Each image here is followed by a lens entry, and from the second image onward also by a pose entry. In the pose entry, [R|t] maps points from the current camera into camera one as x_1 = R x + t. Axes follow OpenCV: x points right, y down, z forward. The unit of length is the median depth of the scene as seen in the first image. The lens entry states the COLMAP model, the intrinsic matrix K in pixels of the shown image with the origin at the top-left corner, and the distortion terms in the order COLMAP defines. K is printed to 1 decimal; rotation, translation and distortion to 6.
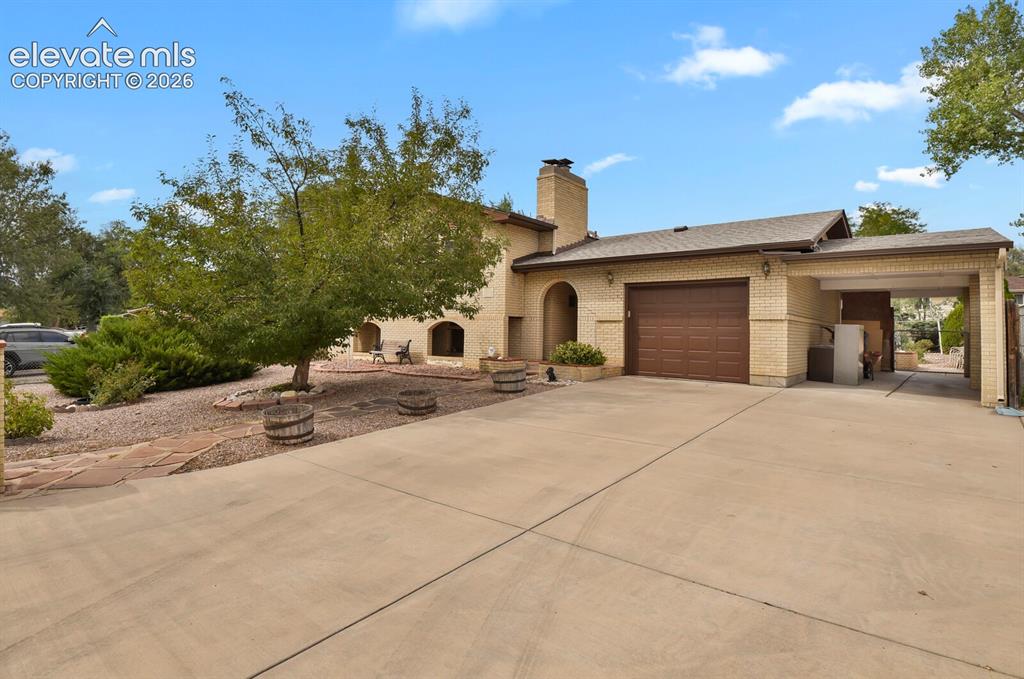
lens RADIAL K [[504.2, 0, 509.9], [0, 504.2, 330.8], [0, 0, 1]] dist [-0.021671, -0.003538]
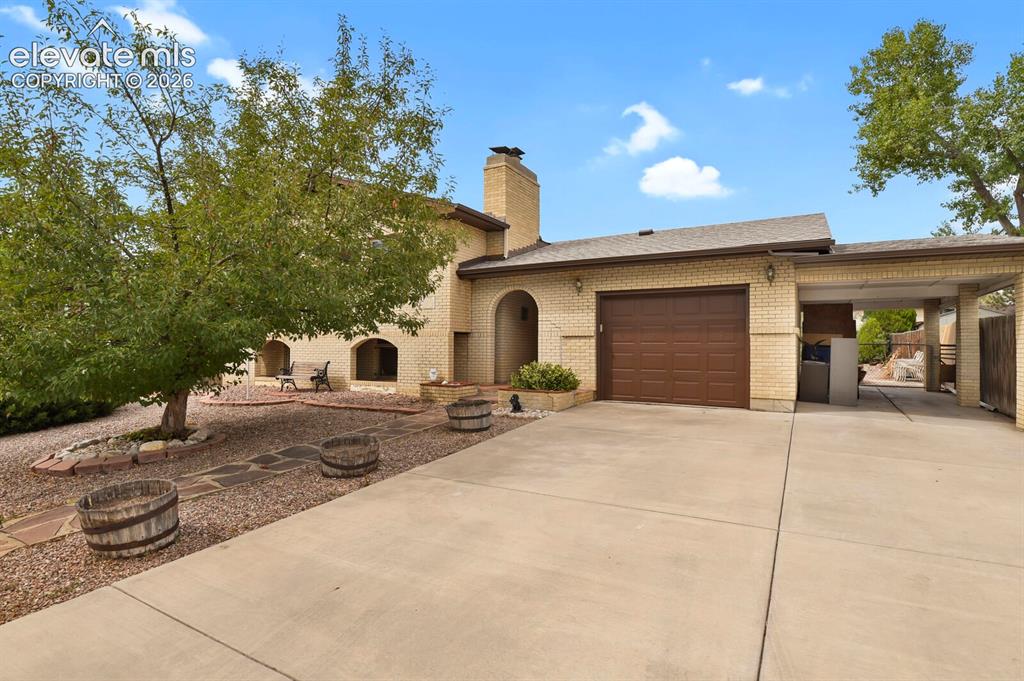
lens RADIAL K [[504.2, 0, 513.4], [0, 504.2, 345.3], [0, 0, 1]] dist [-0.021671, -0.003538]
pose [[0.985437, -0.010456, 0.169717, -0.060817], [0.010867, 0.999940, -0.001494, -0.005115], [-0.169692, 0.003317, 0.985492, 0.218612]]
